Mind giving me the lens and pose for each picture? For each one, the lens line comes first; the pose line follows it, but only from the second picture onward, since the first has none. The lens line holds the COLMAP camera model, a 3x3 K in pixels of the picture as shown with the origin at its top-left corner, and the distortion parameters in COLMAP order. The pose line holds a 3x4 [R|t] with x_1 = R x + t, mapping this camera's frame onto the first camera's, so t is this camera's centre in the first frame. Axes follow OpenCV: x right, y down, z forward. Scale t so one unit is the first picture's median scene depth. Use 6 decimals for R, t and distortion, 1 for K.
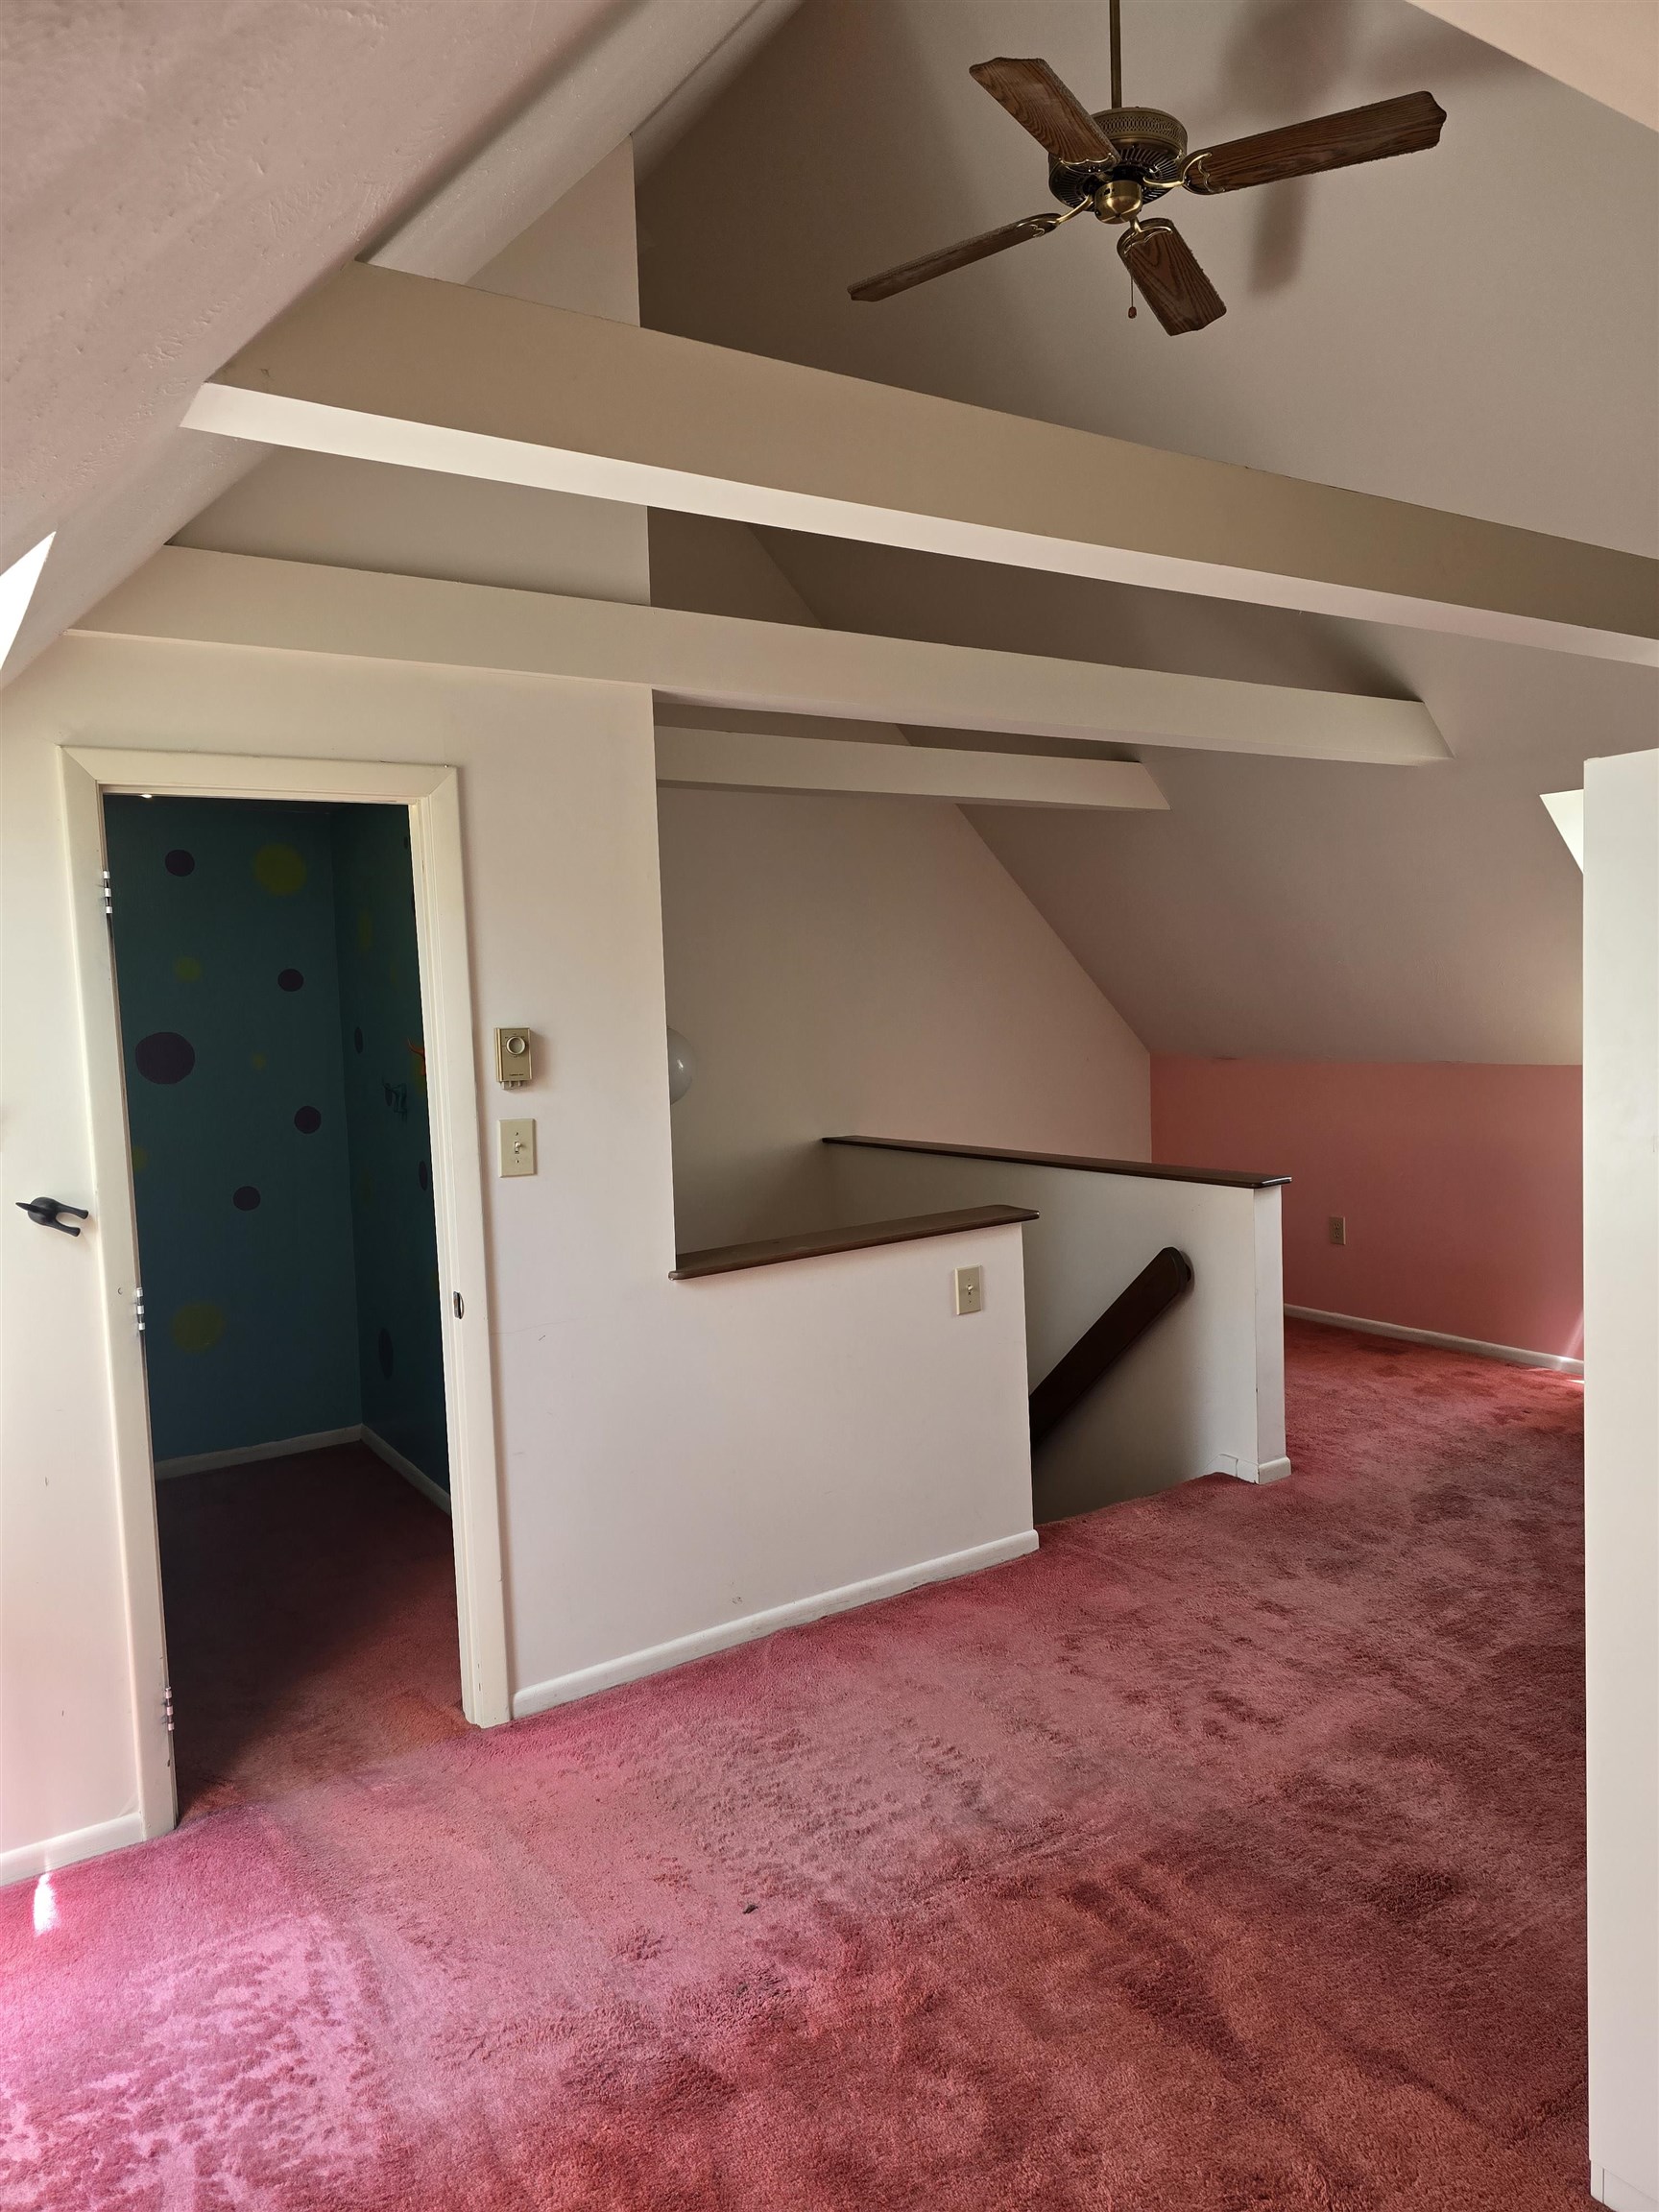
lens RADIAL K [[1472.3, 0, 827.3], [0, 1472.3, 1102.0], [0, 0, 1]] dist [0.072558, -0.075472]
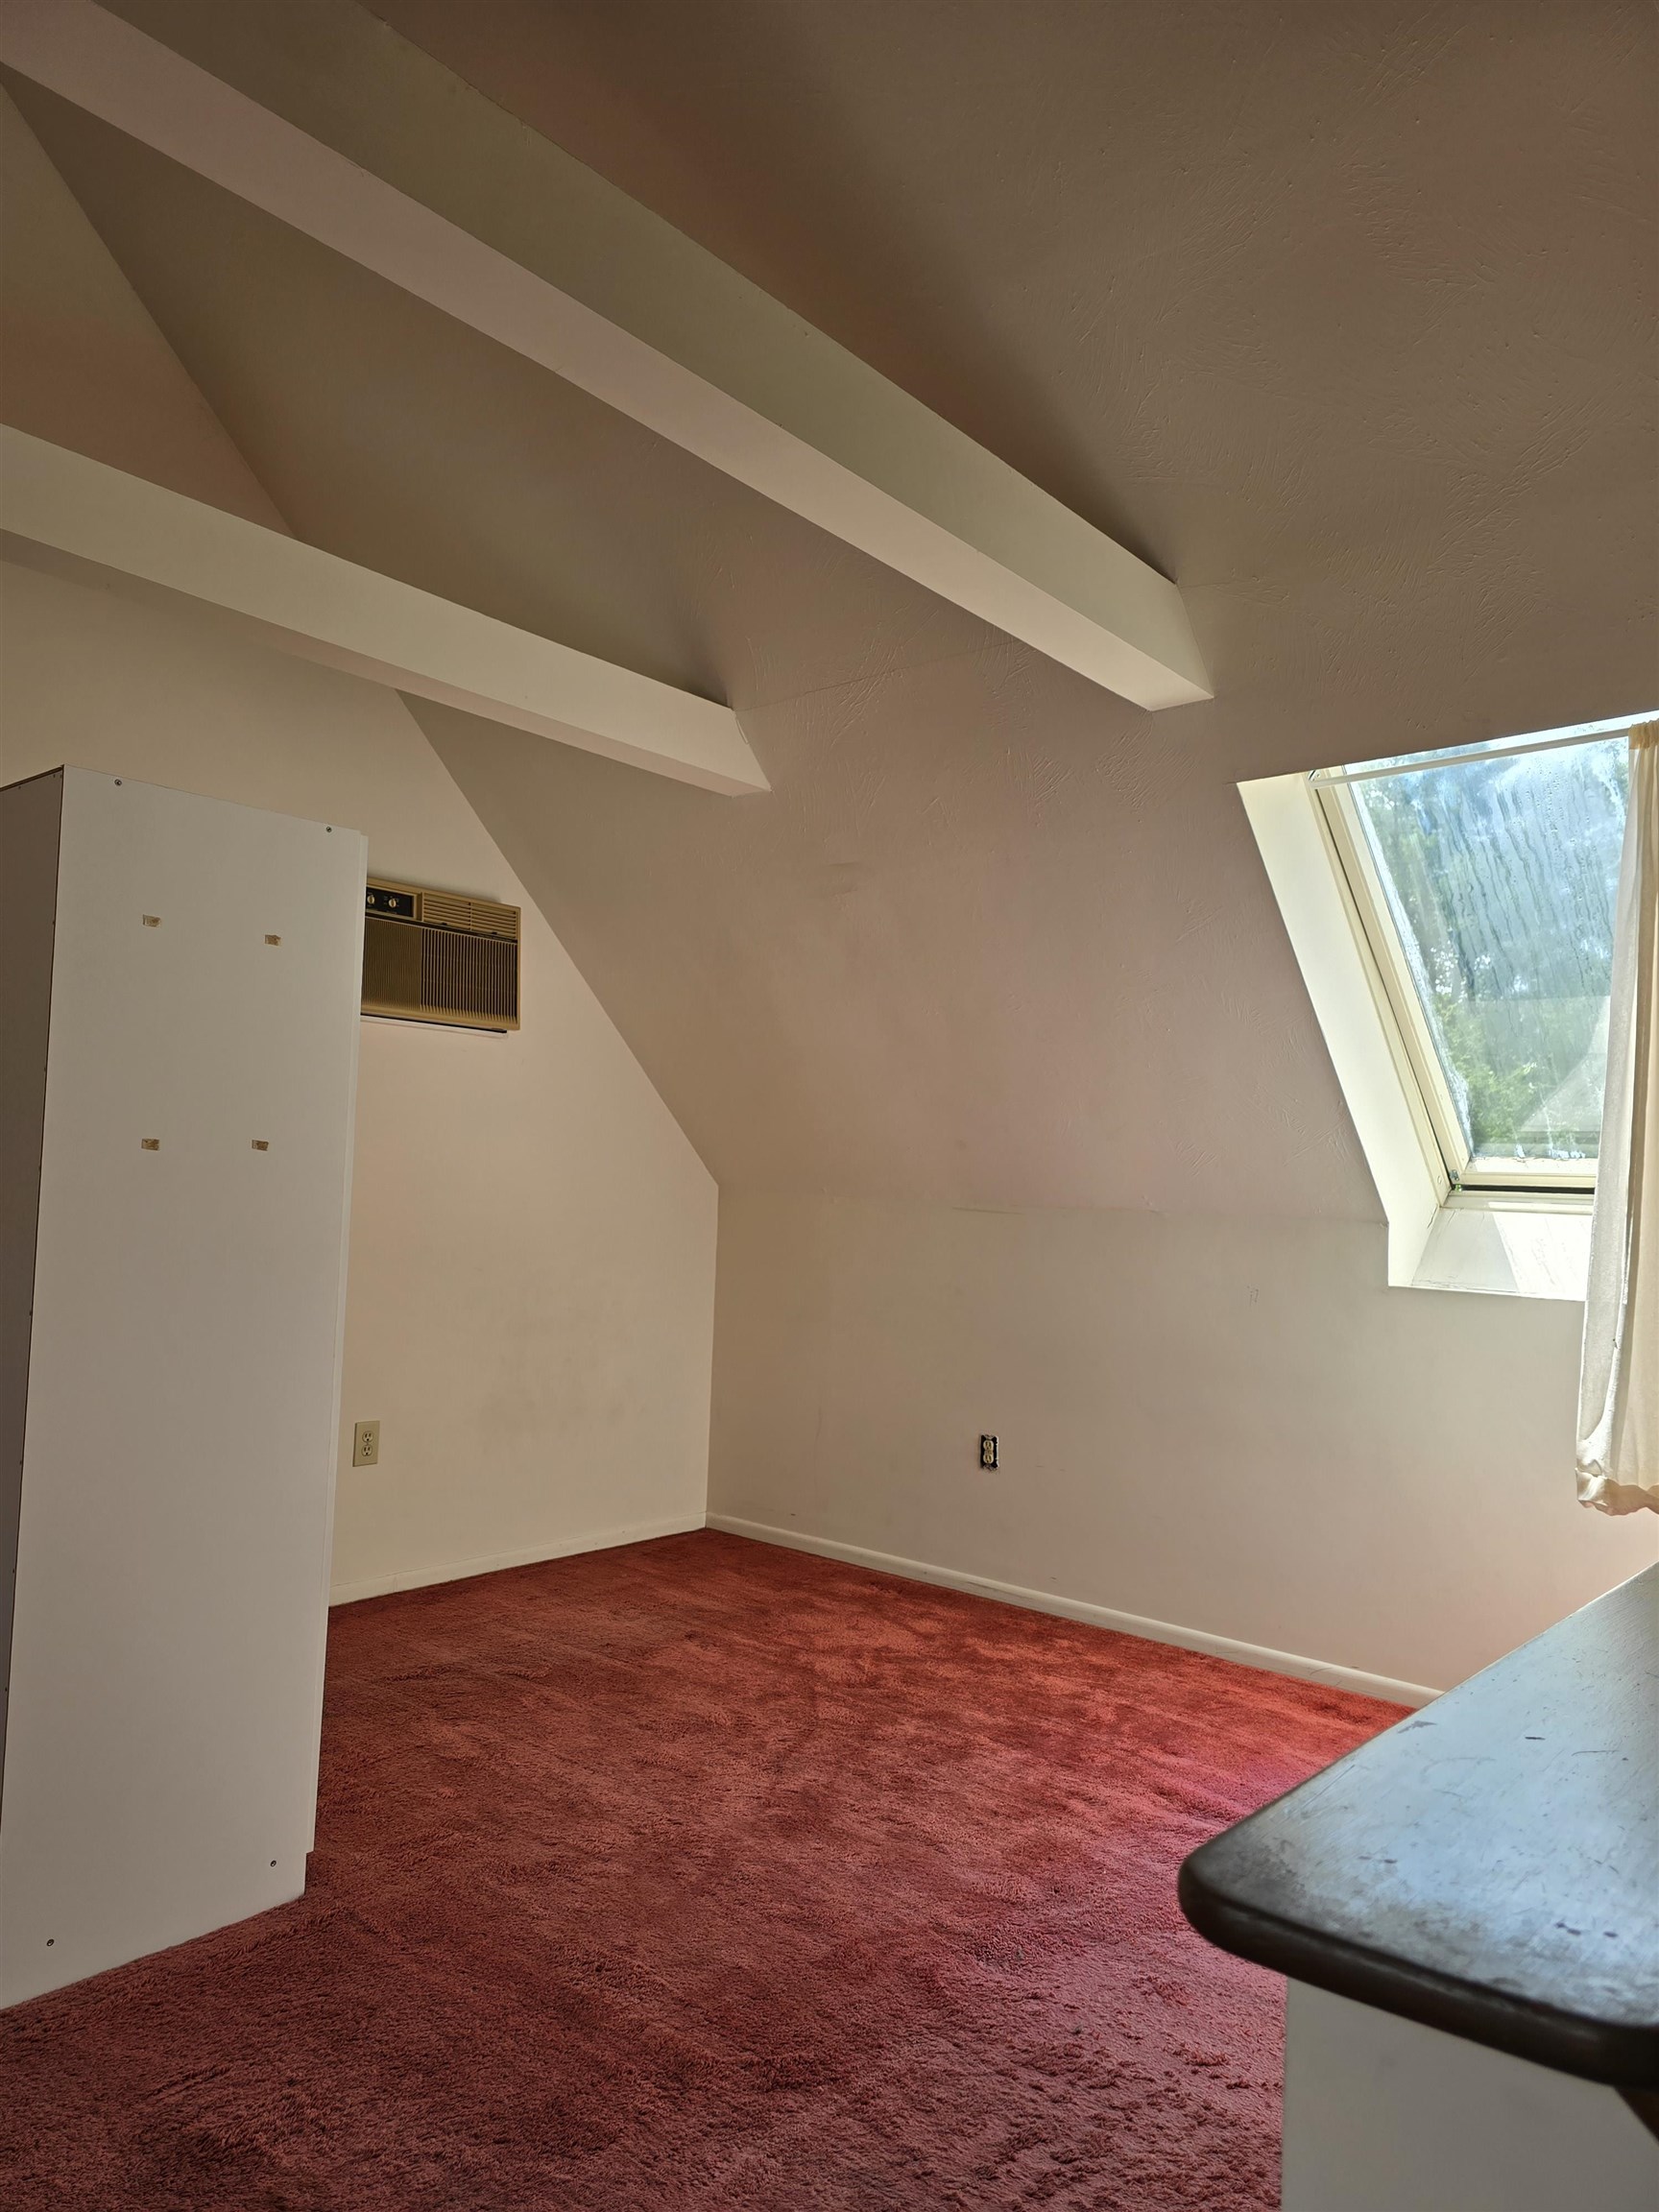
lens RADIAL K [[1472.3, 0, 827.3], [0, 1472.3, 1102.0], [0, 0, 1]] dist [0.072558, -0.075472]
pose [[-0.958718, -0.020786, -0.283599, 0.260103], [-0.025581, 0.999585, 0.013216, -0.000071], [0.283207, 0.019925, -0.958852, 1.345754]]
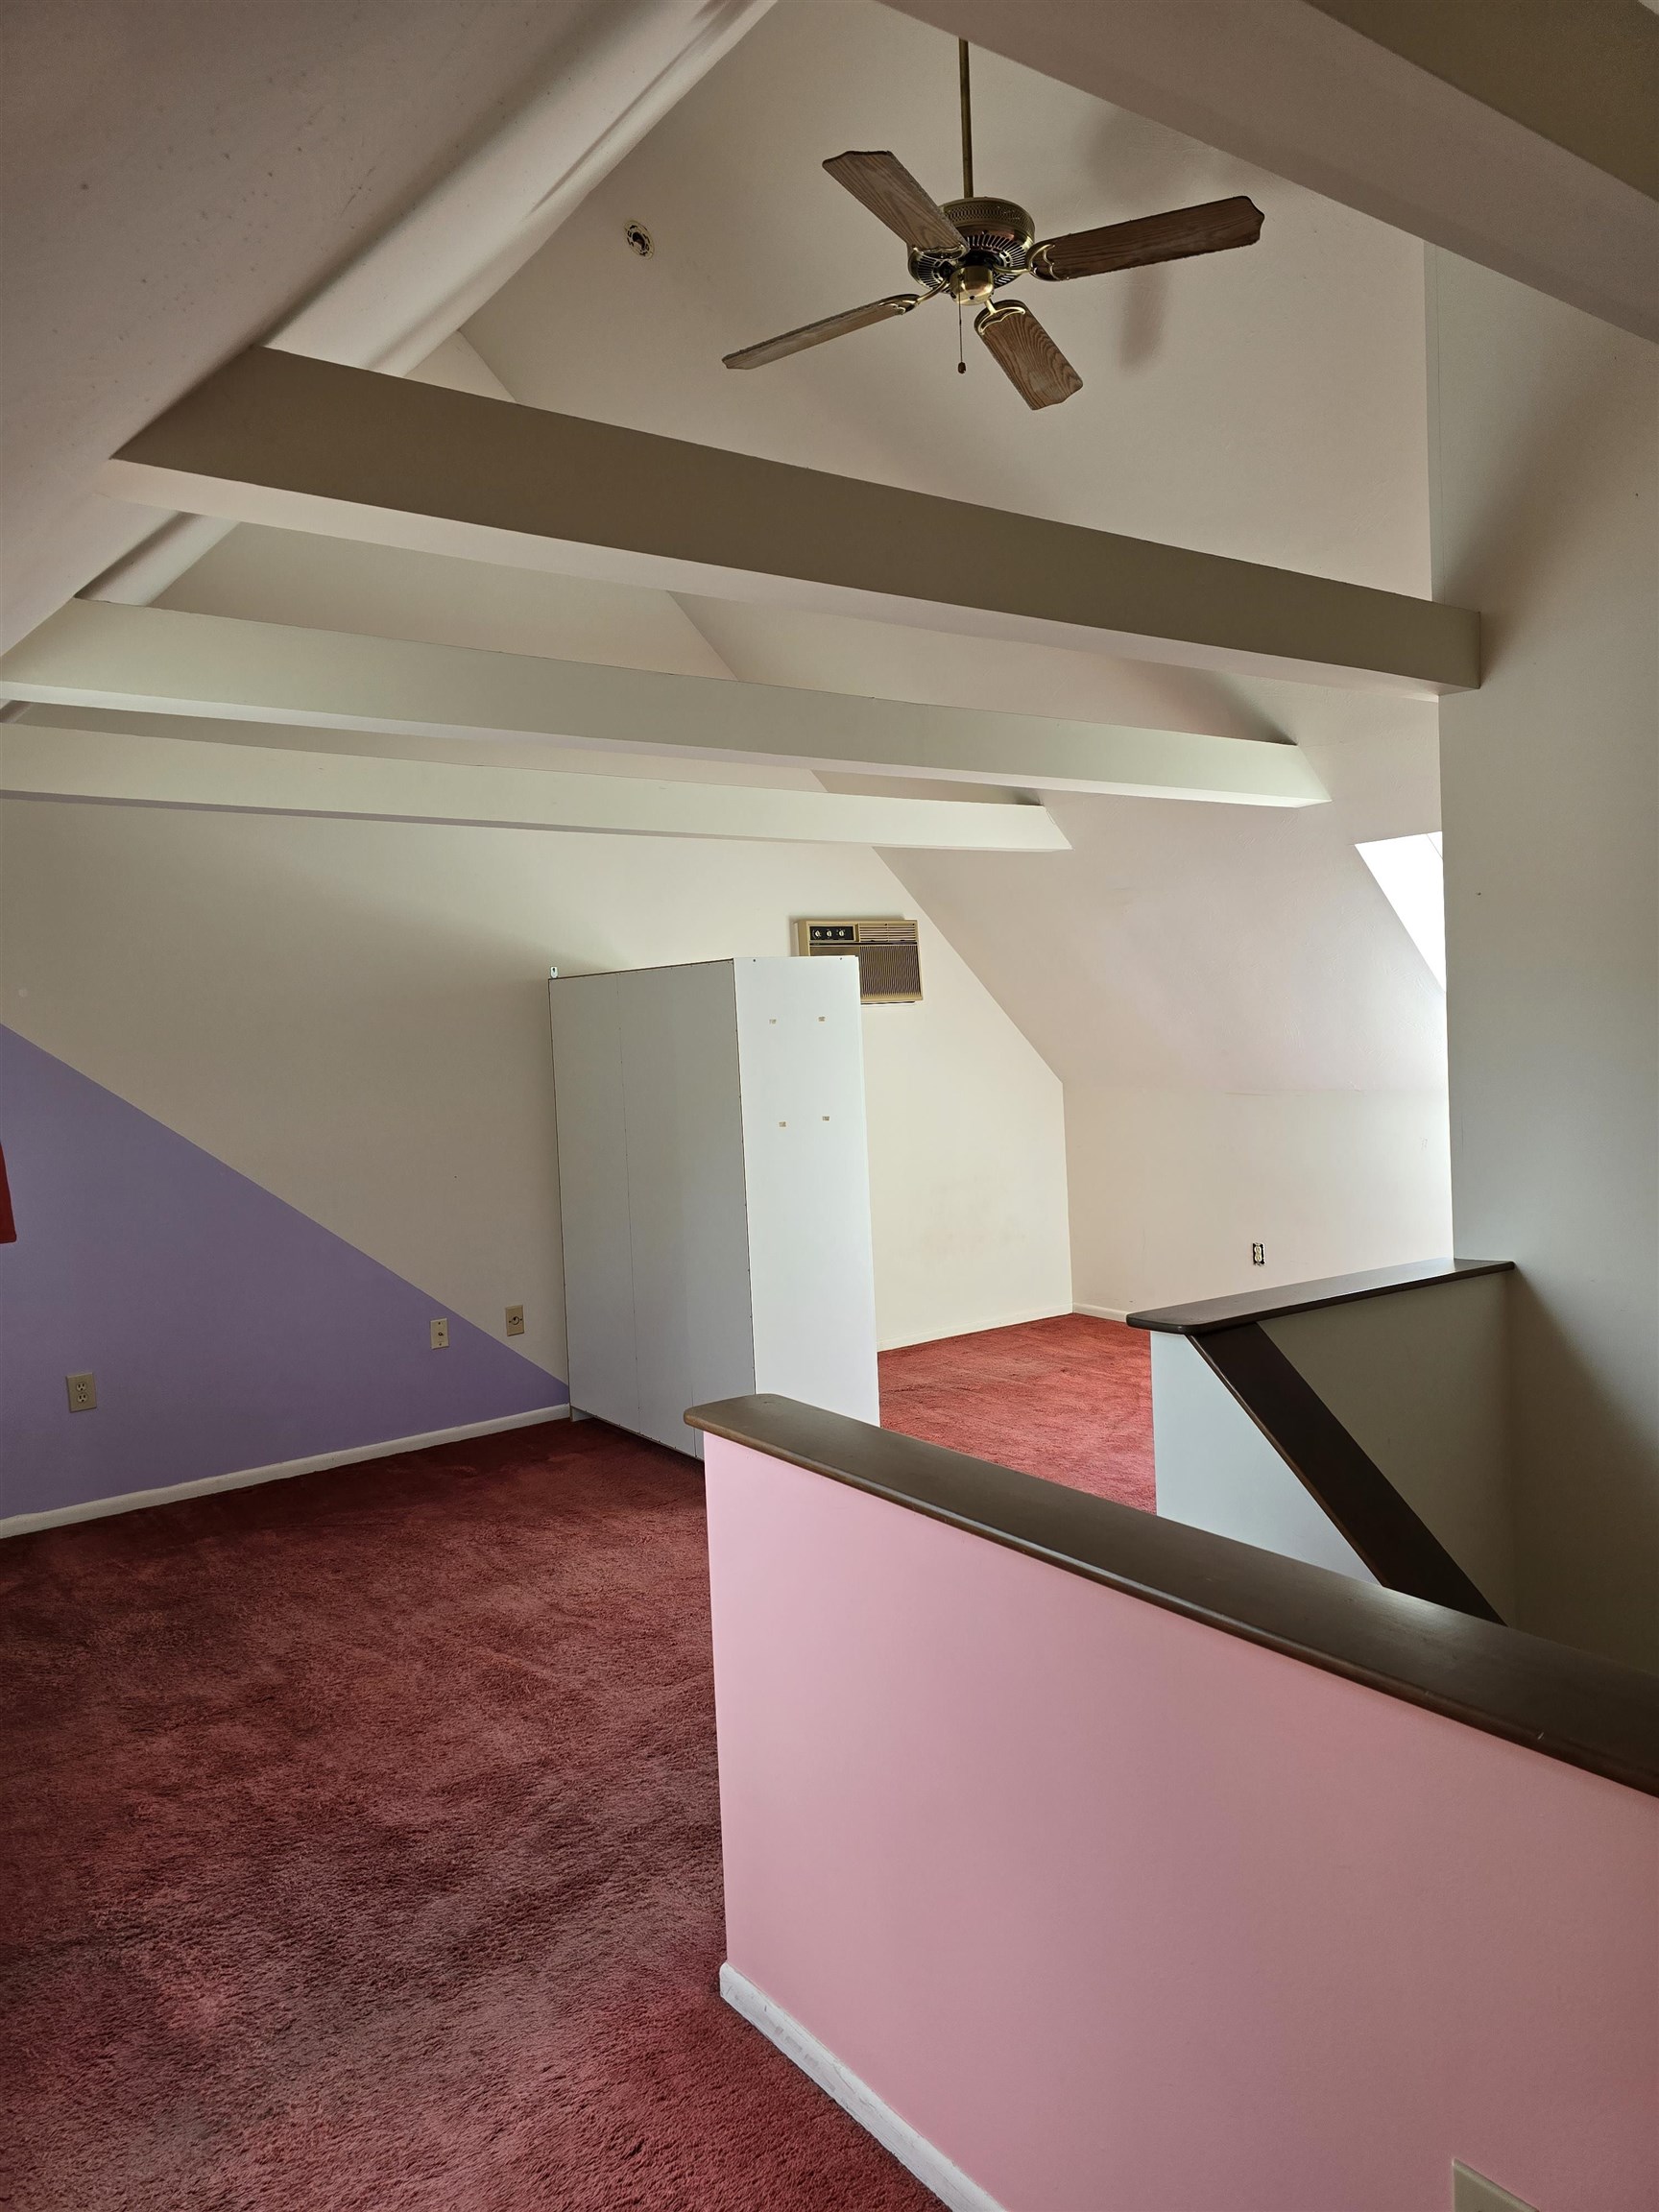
lens RADIAL K [[1509.3, 0, 807.0], [0, 1509.3, 1130.4], [0, 0, 1]] dist [0.056673, -0.049921]
pose [[-0.996419, 0.080637, -0.025450, 0.374219], [0.076235, 0.986900, 0.142184, -0.163932], [0.036582, 0.139734, -0.989513, 2.055806]]
